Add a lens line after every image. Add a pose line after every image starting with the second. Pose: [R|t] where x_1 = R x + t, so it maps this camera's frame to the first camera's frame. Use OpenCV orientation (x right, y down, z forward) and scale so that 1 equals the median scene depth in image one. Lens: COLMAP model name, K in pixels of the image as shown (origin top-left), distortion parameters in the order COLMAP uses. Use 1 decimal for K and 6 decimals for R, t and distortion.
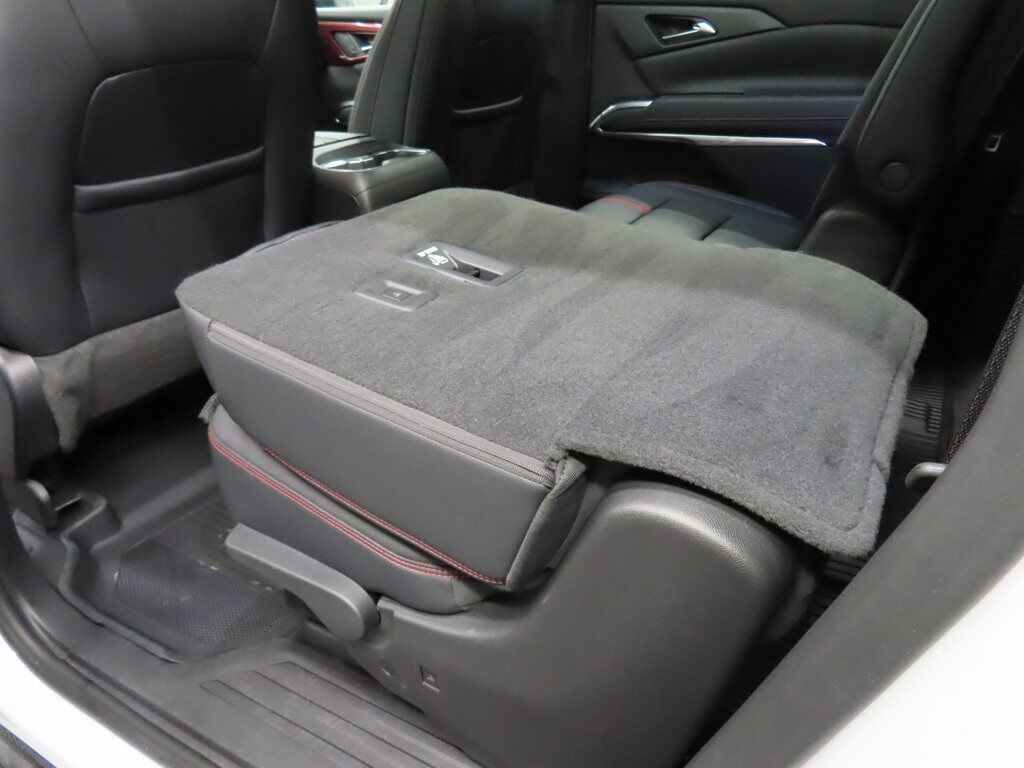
lens RADIAL K [[732.0, 0, 513.4], [0, 732.0, 388.1], [0, 0, 1]] dist [-0.021204, 0.004747]
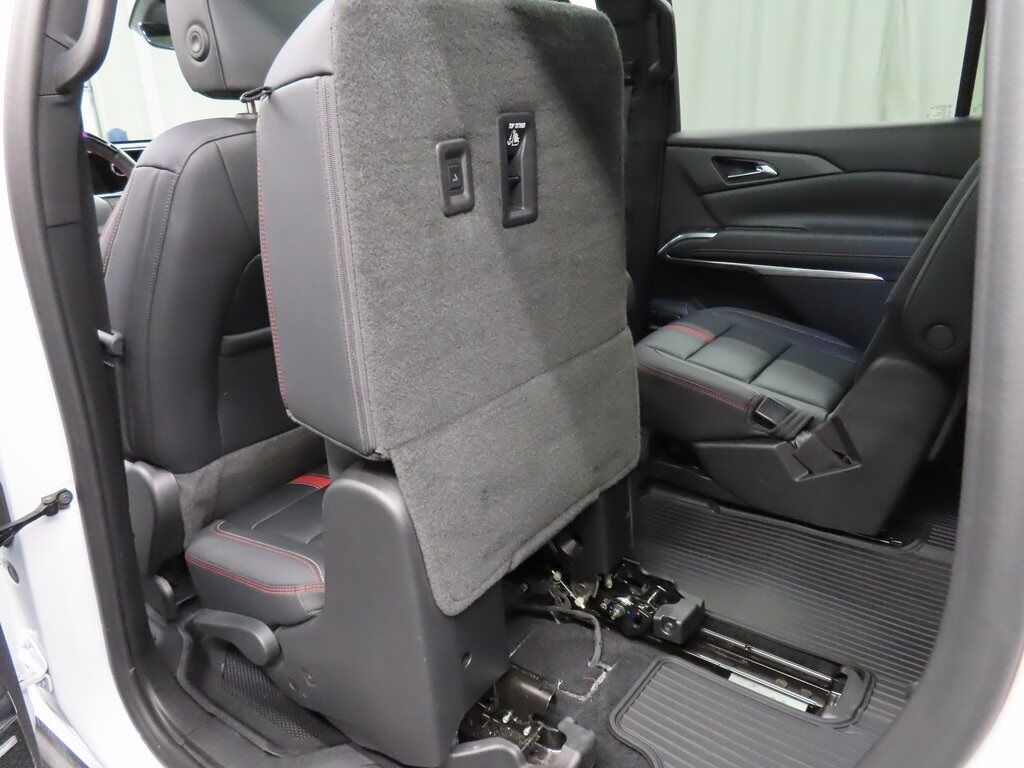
lens RADIAL K [[732.0, 0, 508.7], [0, 732.0, 382.8], [0, 0, 1]] dist [-0.021204, 0.004747]
pose [[0.994974, 0.030664, -0.095318, -0.008858], [-0.040581, 0.993759, -0.103908, -0.061484], [0.091537, 0.107254, 0.990009, -0.094970]]
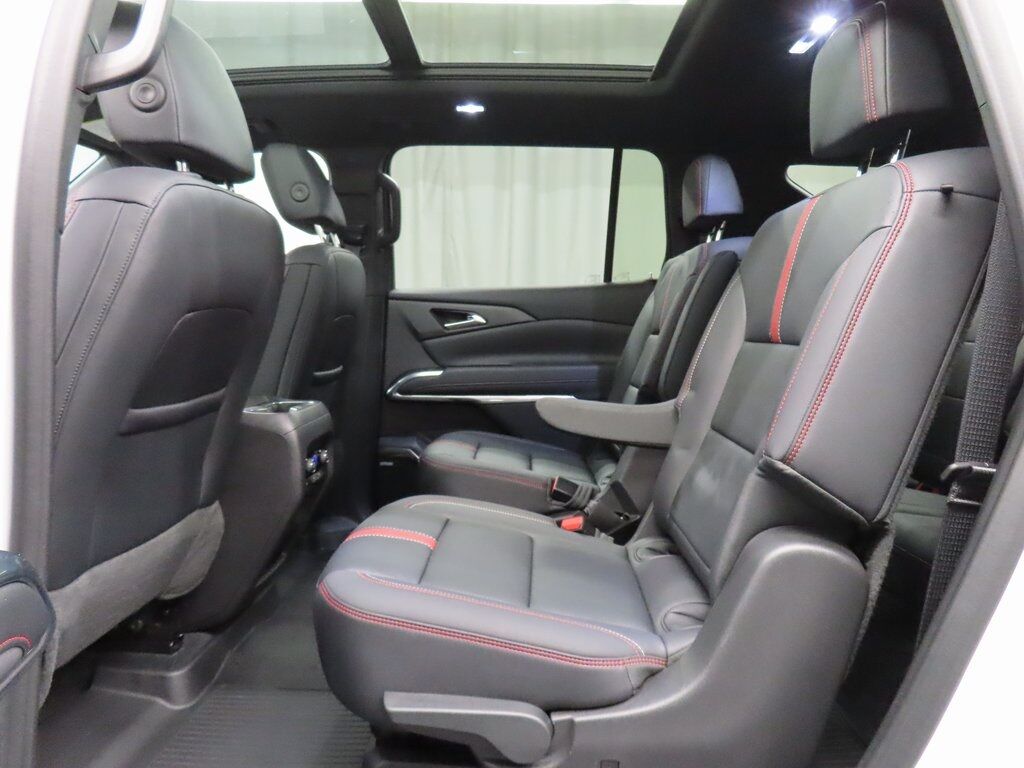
lens RADIAL K [[732.0, 0, 506.8], [0, 732.0, 382.4], [0, 0, 1]] dist [-0.021204, 0.004747]
pose [[0.872555, 0.002754, 0.488508, -0.412134], [0.189266, 0.919979, -0.343246, 0.093932], [-0.450363, 0.391959, 0.802211, -0.056763]]
